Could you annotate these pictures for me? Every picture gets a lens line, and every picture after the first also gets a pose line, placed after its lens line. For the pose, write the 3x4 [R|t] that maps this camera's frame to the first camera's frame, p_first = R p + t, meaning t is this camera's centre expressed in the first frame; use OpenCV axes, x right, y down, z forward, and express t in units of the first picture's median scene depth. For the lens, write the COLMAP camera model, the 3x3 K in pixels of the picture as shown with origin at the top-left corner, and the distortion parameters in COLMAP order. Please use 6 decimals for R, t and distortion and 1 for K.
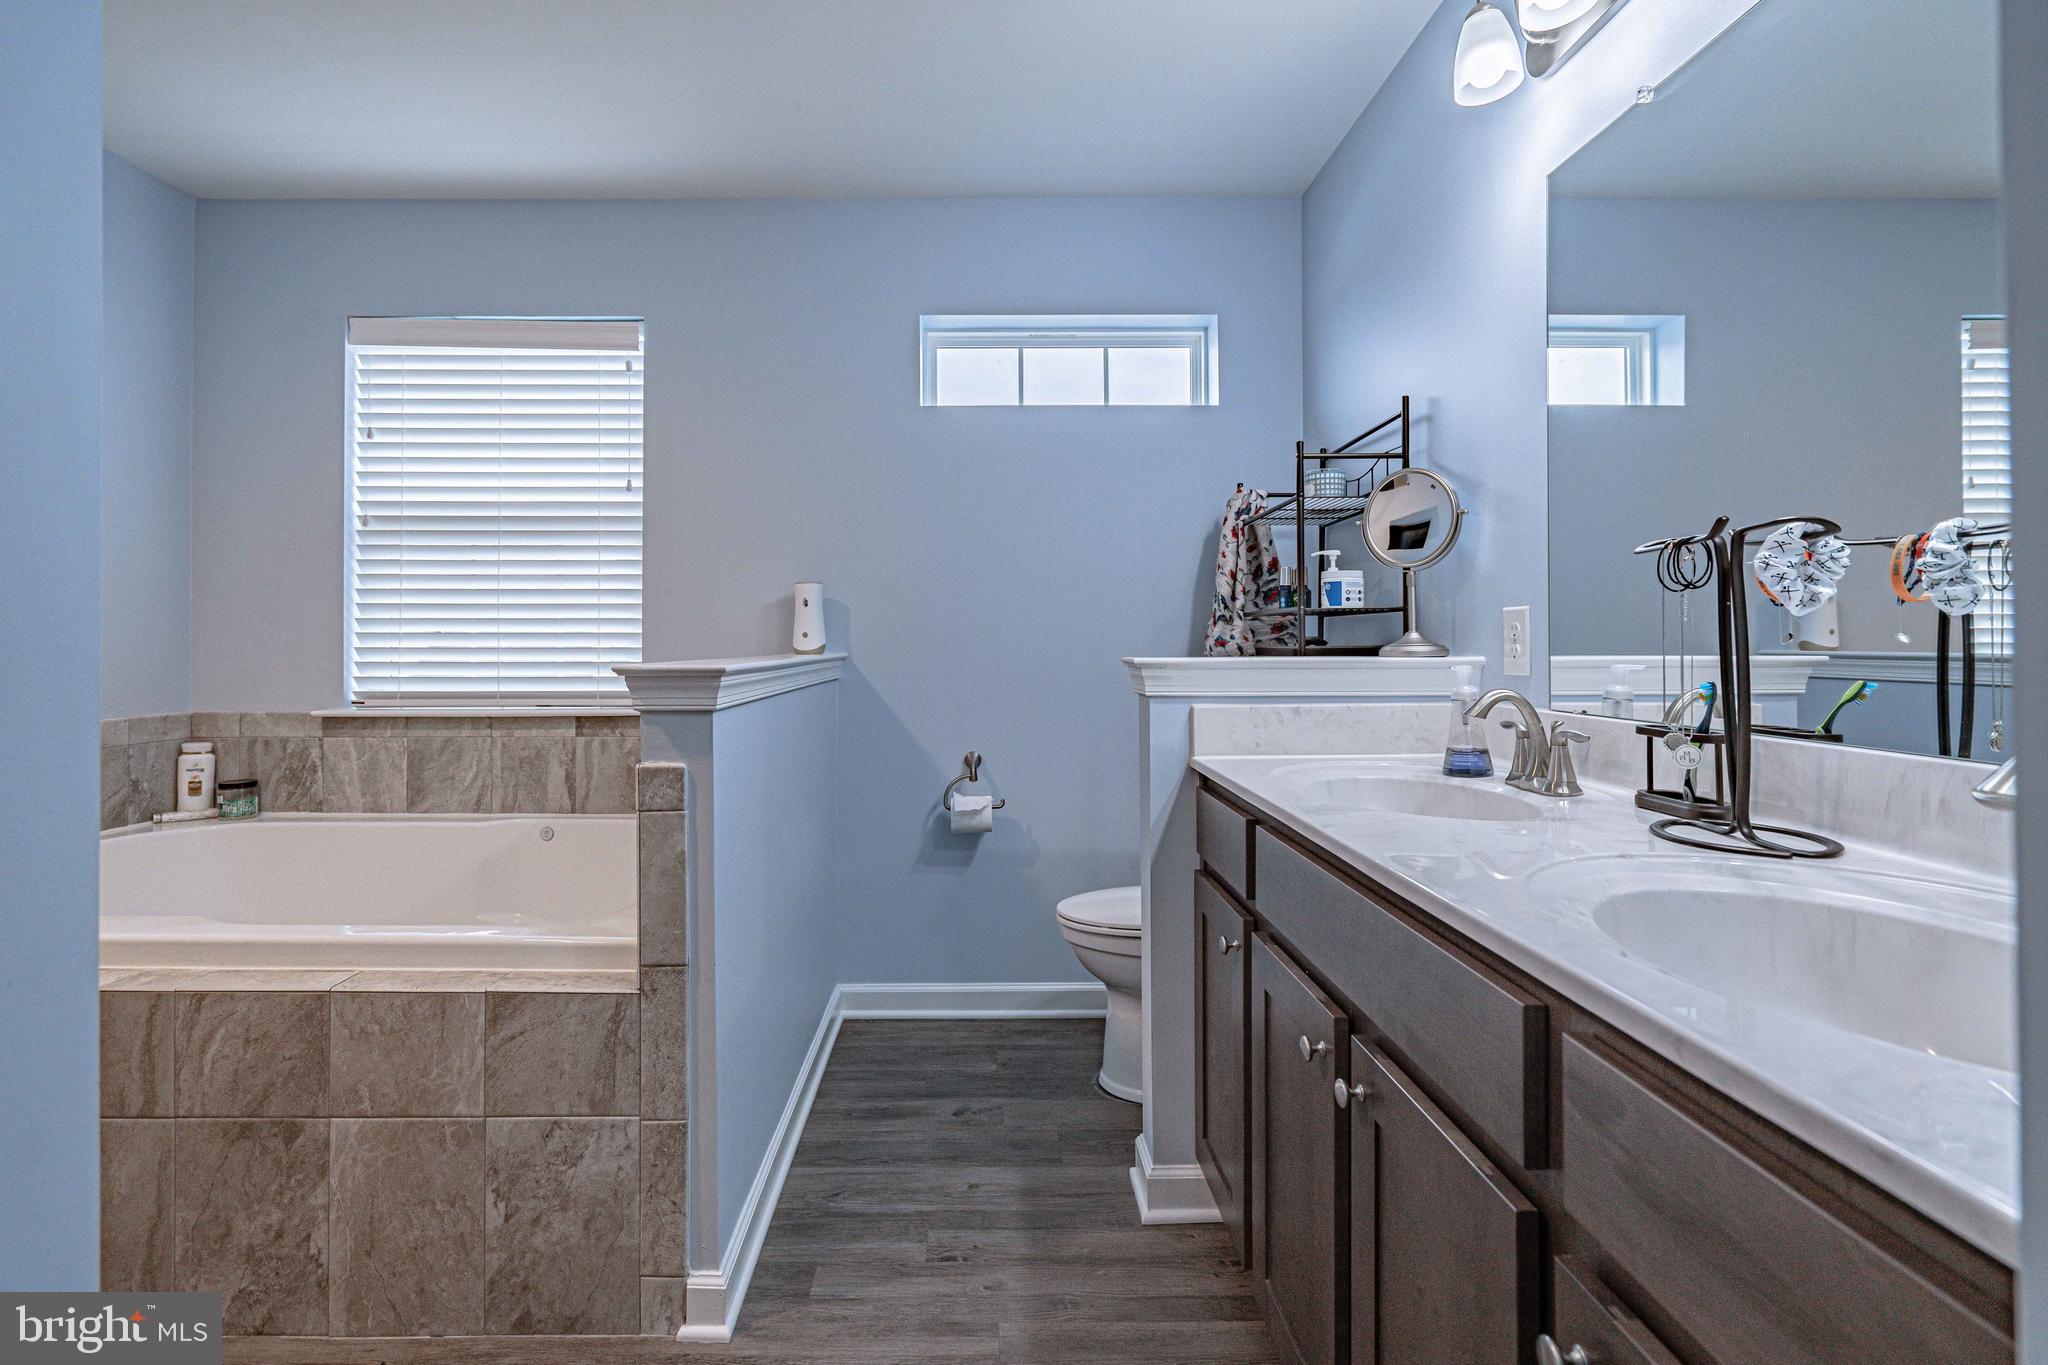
lens RADIAL K [[941.8, 0, 1052.6], [0, 941.8, 652.0], [0, 0, 1]] dist [-0.002736, 0.001175]
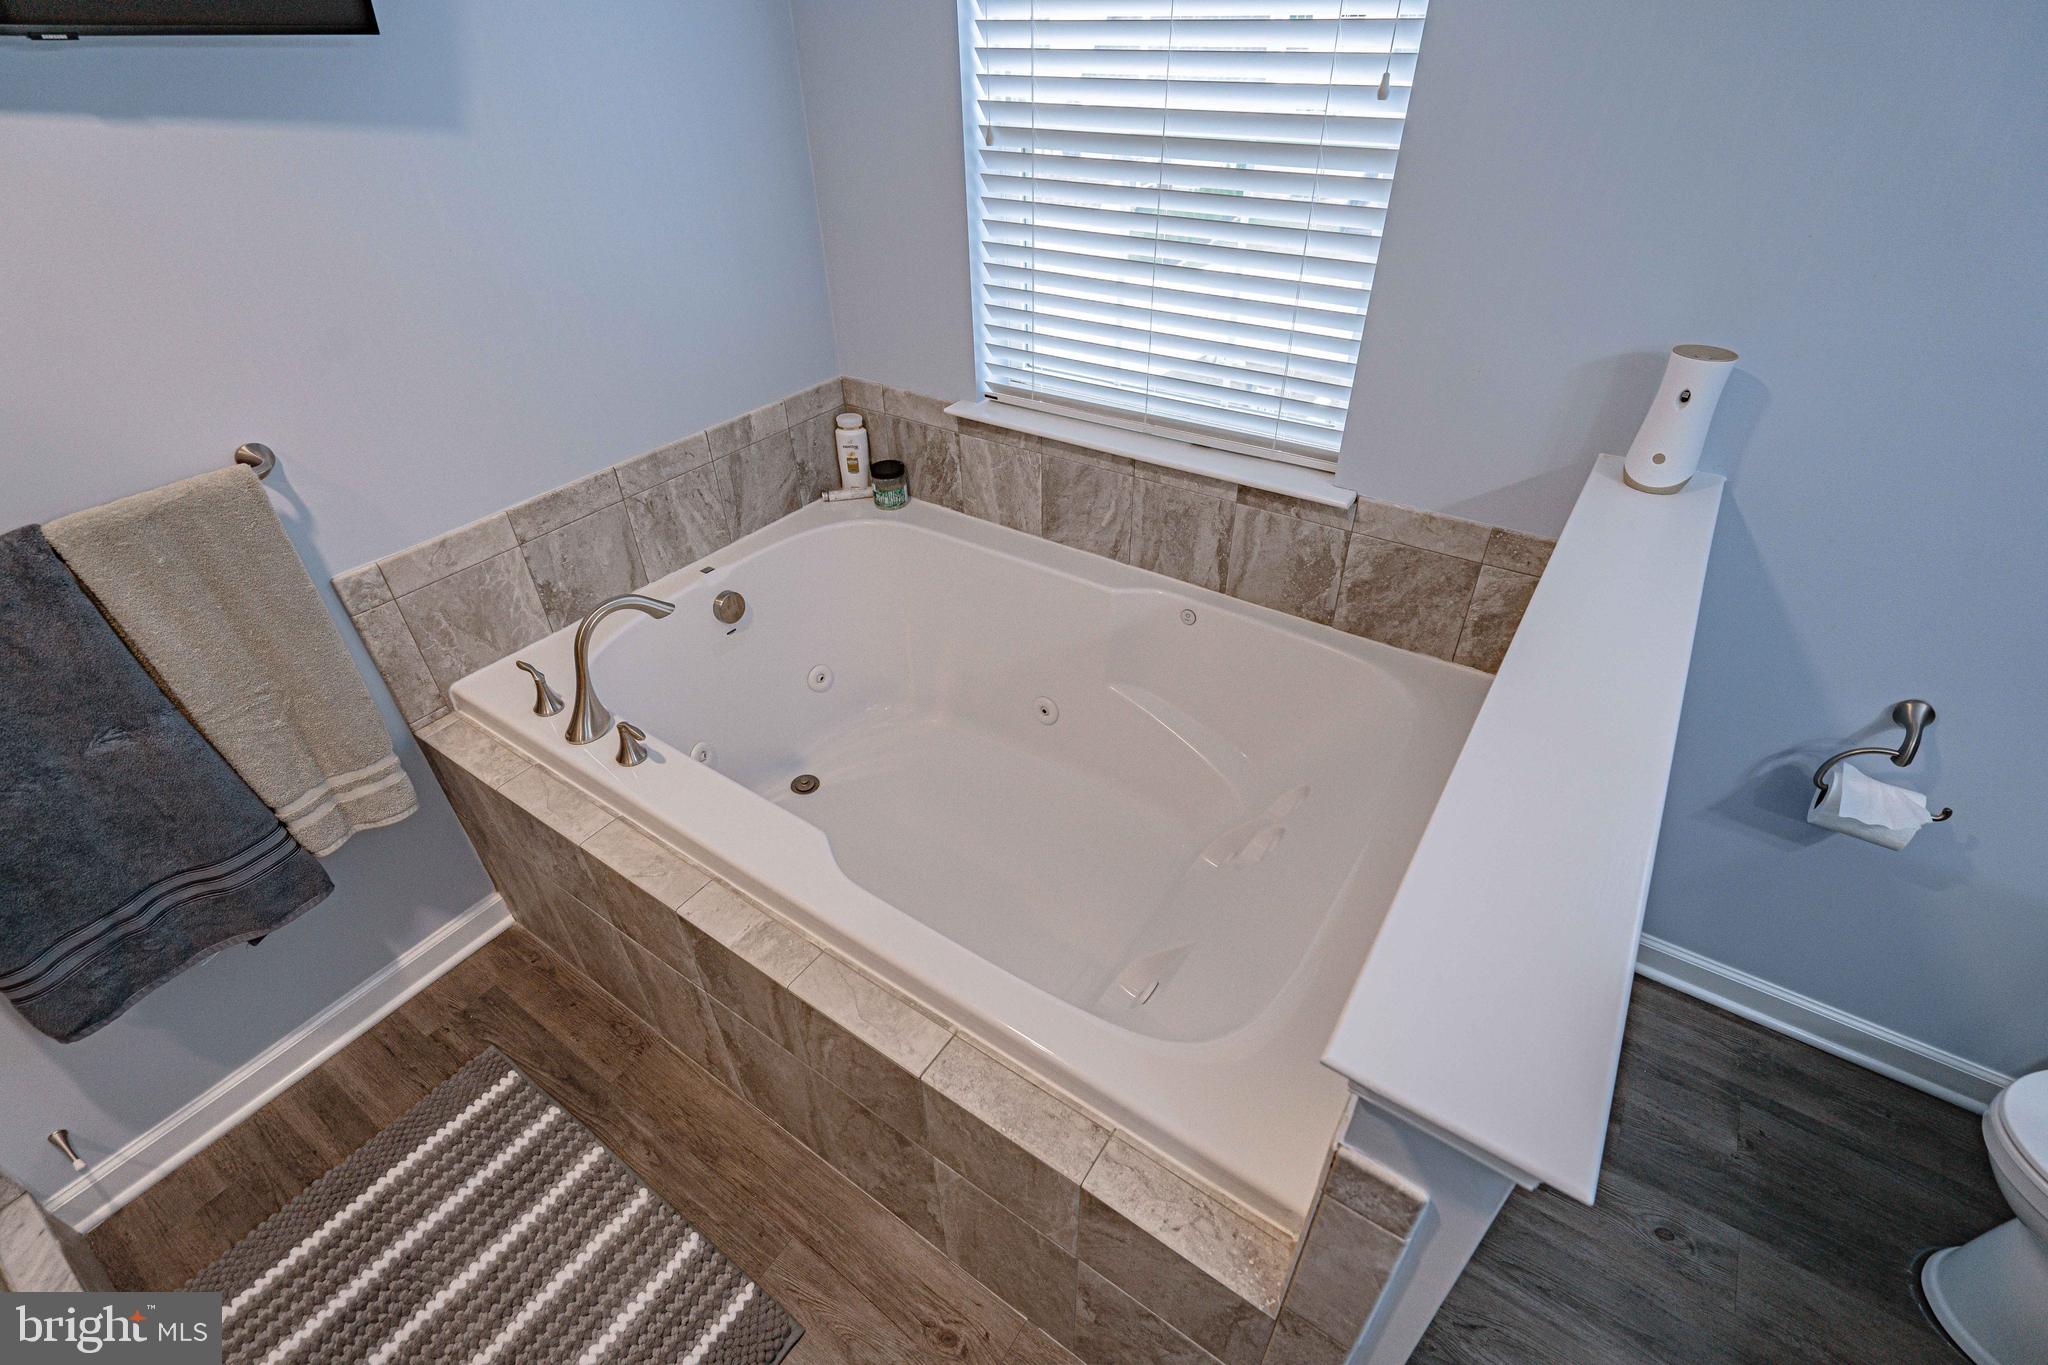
lens RADIAL K [[941.8, 0, 1052.6], [0, 941.8, 652.0], [0, 0, 1]] dist [-0.002736, 0.001175]
pose [[0.803896, 0.351493, -0.479796, -0.248804], [-0.000994, 0.807484, 0.589888, -0.238175], [0.594770, -0.473732, 0.649482, 0.424165]]
